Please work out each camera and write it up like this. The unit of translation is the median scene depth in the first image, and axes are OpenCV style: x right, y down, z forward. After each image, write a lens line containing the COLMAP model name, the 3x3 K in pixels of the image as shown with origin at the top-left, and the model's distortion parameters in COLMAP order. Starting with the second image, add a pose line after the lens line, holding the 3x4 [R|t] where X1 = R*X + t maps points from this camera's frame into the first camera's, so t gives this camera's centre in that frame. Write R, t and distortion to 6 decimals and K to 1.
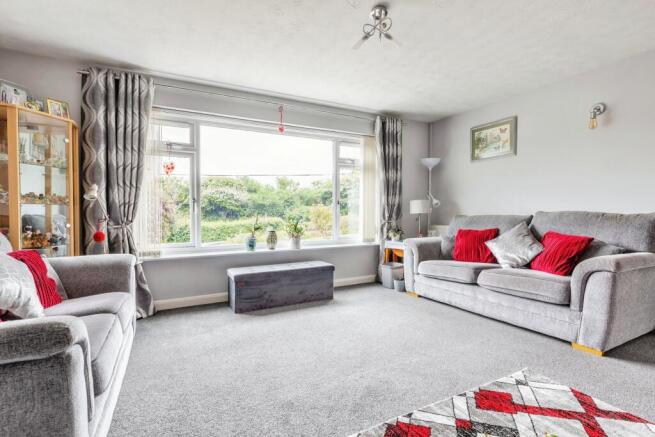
lens RADIAL K [[315.8, 0, 327.5], [0, 315.8, 218.5], [0, 0, 1]] dist [0.004247, 0.000591]
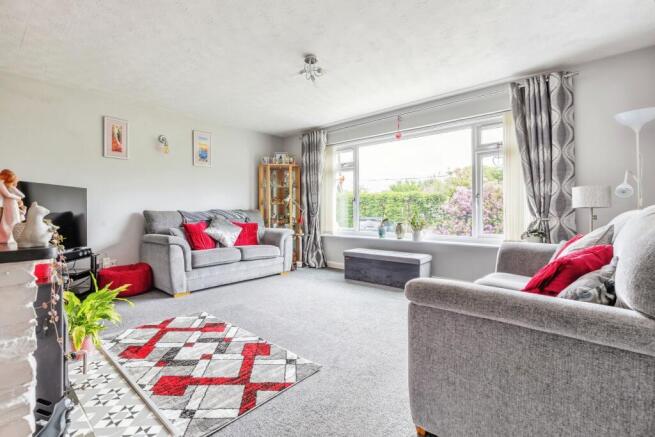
lens RADIAL K [[300.4, 0, 327.4], [0, 300.4, 210.7], [0, 0, 1]] dist [-0.001085, -0.000250]
pose [[0.361631, 0.002775, -0.932317, 0.866749], [-0.012482, 0.999920, -0.001865, -0.001988], [0.932238, 0.012312, 0.361637, 0.391881]]
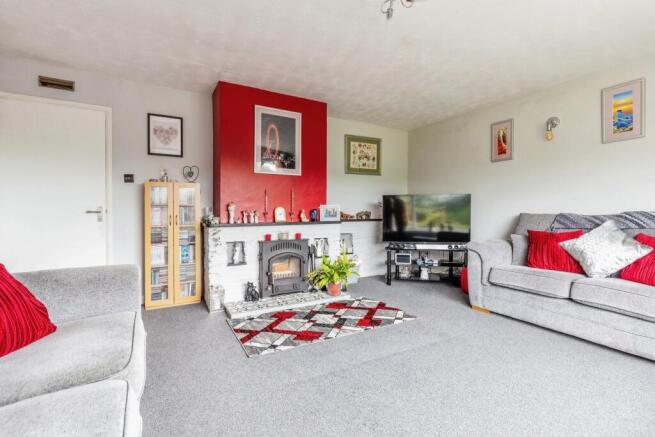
lens RADIAL K [[300.4, 0, 327.4], [0, 300.4, 210.7], [0, 0, 1]] dist [-0.001085, -0.000250]
pose [[-0.999762, 0.005662, -0.021054, 0.223681], [0.005420, 0.999919, 0.011512, -0.018578], [0.021117, 0.011396, -0.999712, 1.168667]]
